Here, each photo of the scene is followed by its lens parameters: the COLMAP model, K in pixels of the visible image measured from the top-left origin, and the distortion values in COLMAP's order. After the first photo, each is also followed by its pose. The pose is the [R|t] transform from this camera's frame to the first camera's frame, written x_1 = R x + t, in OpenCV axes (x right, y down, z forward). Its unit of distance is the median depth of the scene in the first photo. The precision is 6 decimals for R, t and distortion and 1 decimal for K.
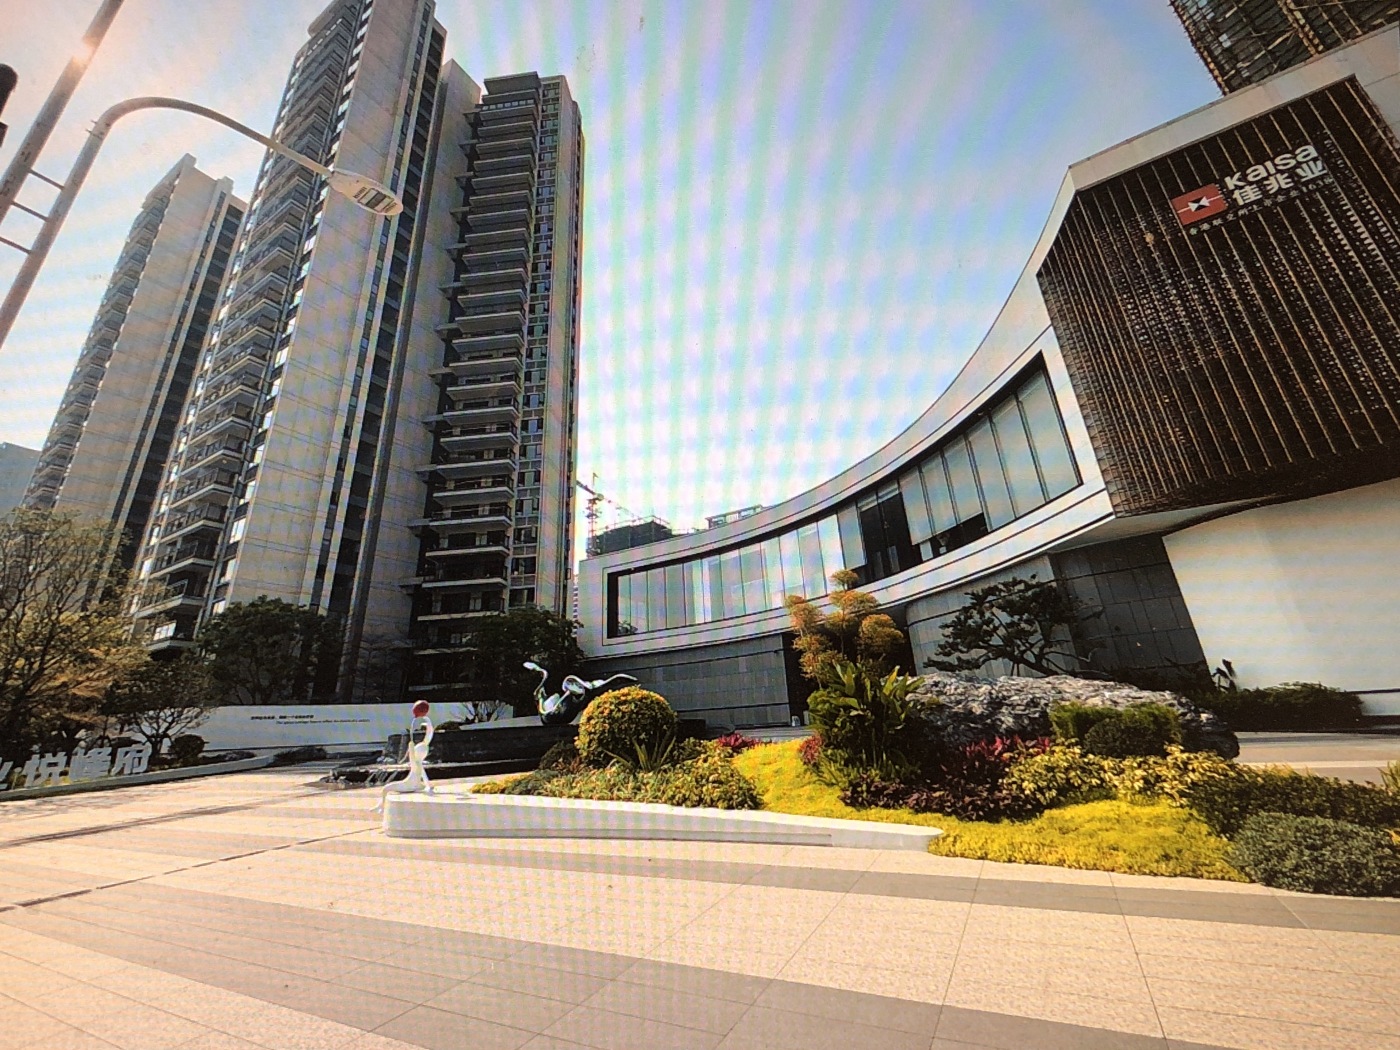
lens RADIAL K [[592.0, 0, 680.0], [0, 592.0, 505.9], [0, 0, 1]] dist [0.016730, -0.009029]
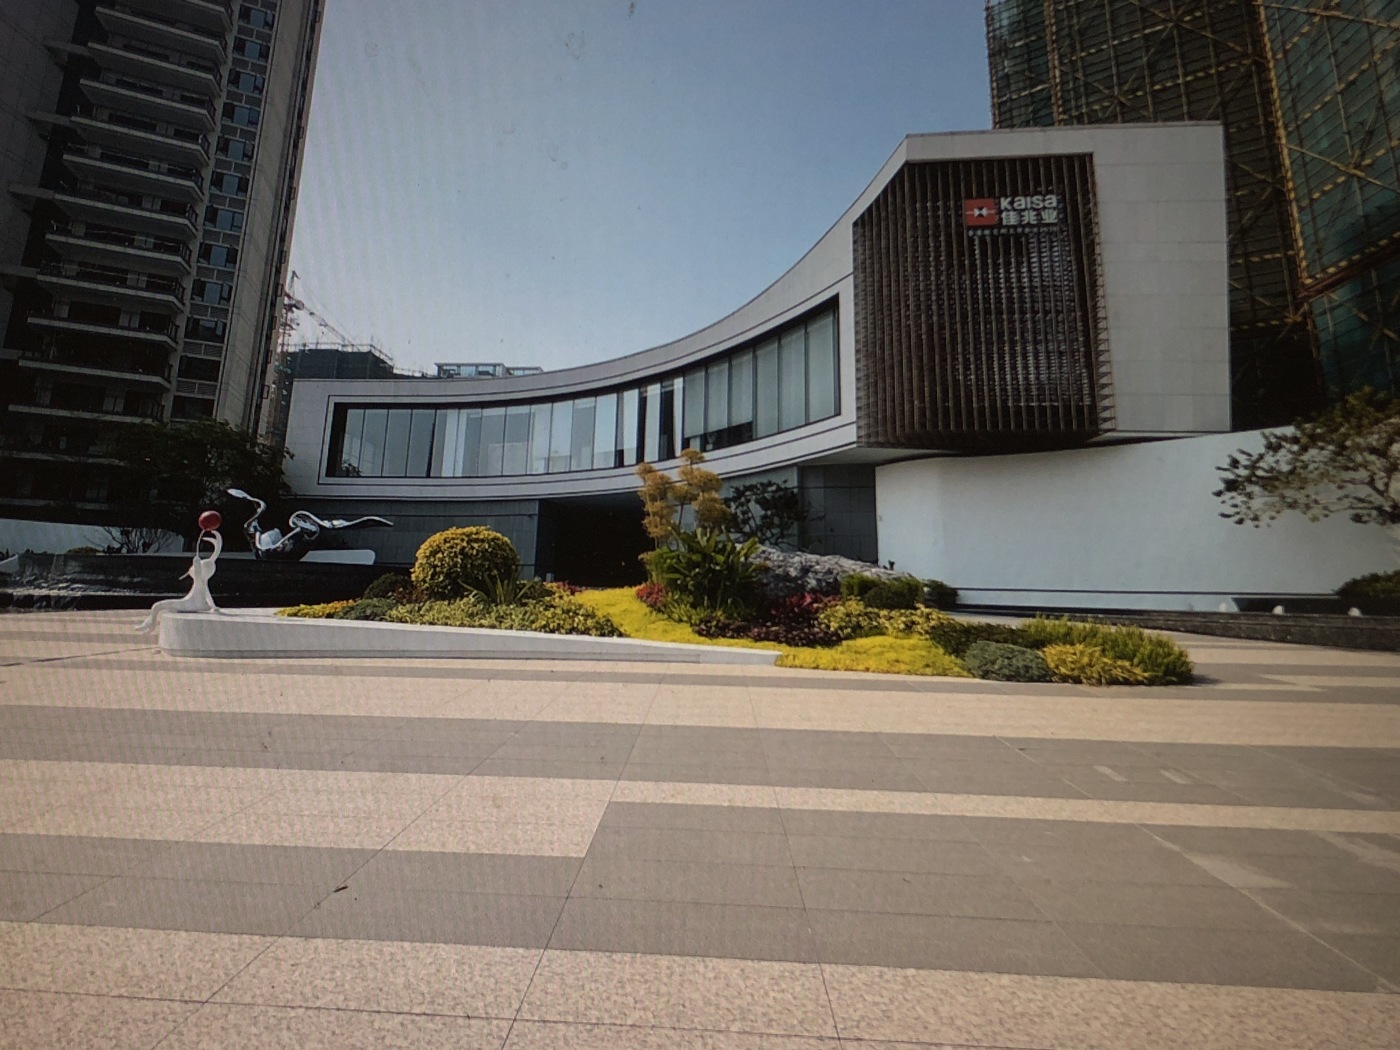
lens RADIAL K [[605.8, 0, 679.9], [0, 605.8, 507.0], [0, 0, 1]] dist [0.013513, -0.007647]
pose [[0.884252, 0.135496, 0.446922, -0.264909], [-0.226844, 0.961123, 0.157429, 0.044191], [-0.408216, -0.240588, 0.880612, -0.017661]]
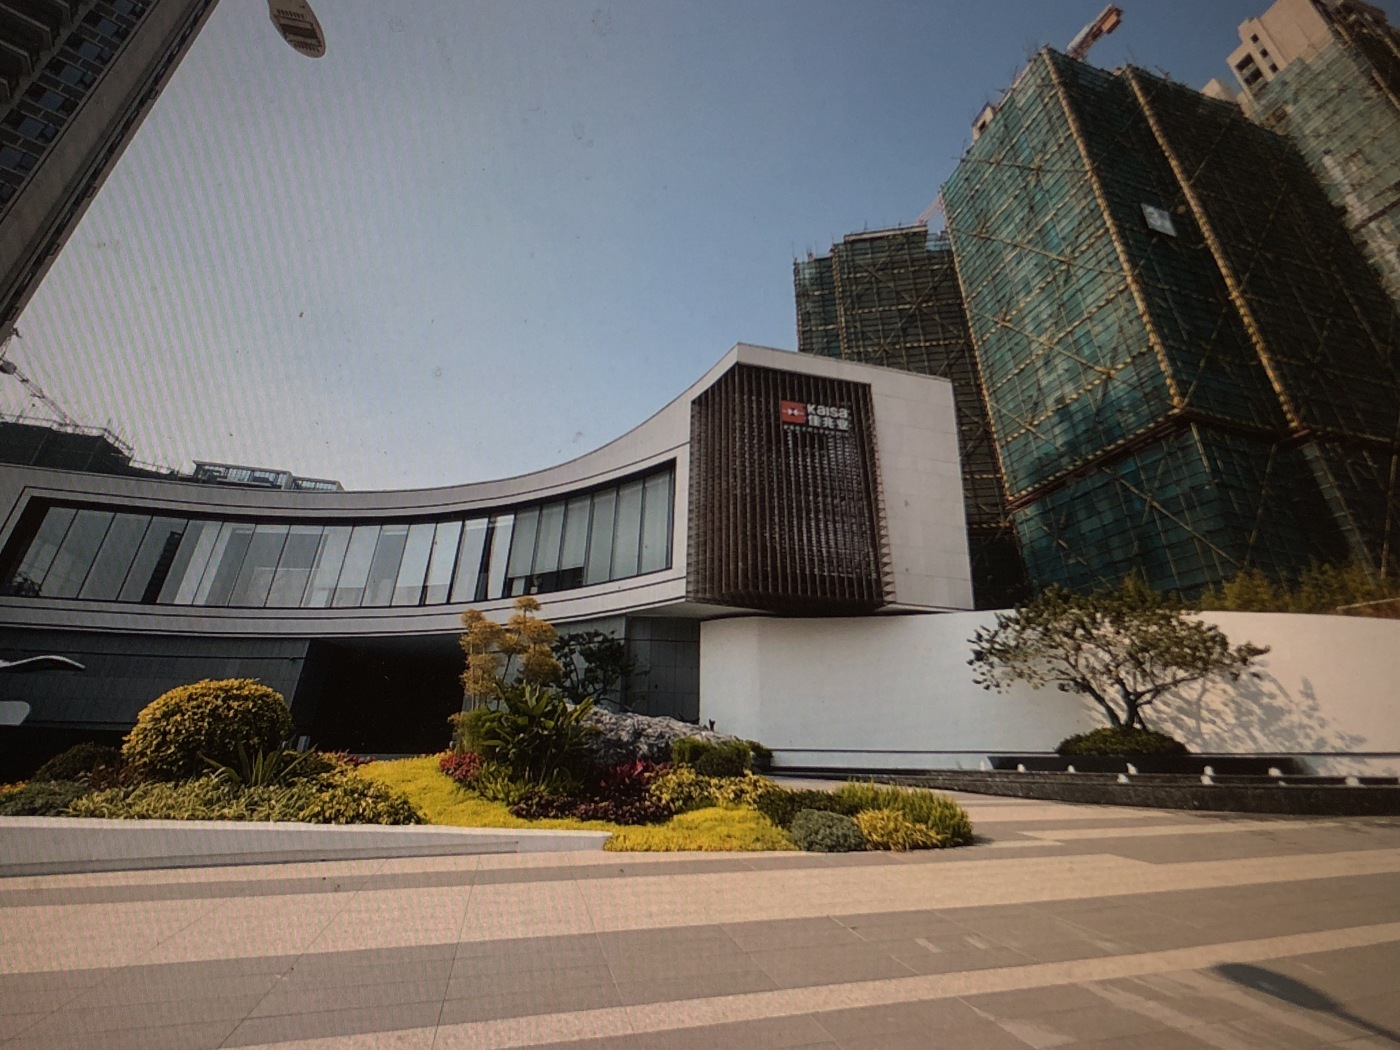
lens RADIAL K [[612.1, 0, 718.3], [0, 612.1, 480.4], [0, 0, 1]] dist [0.017355, -0.009004]
pose [[0.669009, 0.356331, 0.652269, -0.318526], [-0.300948, 0.932296, -0.200636, 0.035228], [-0.679600, -0.062072, 0.730952, -0.021337]]
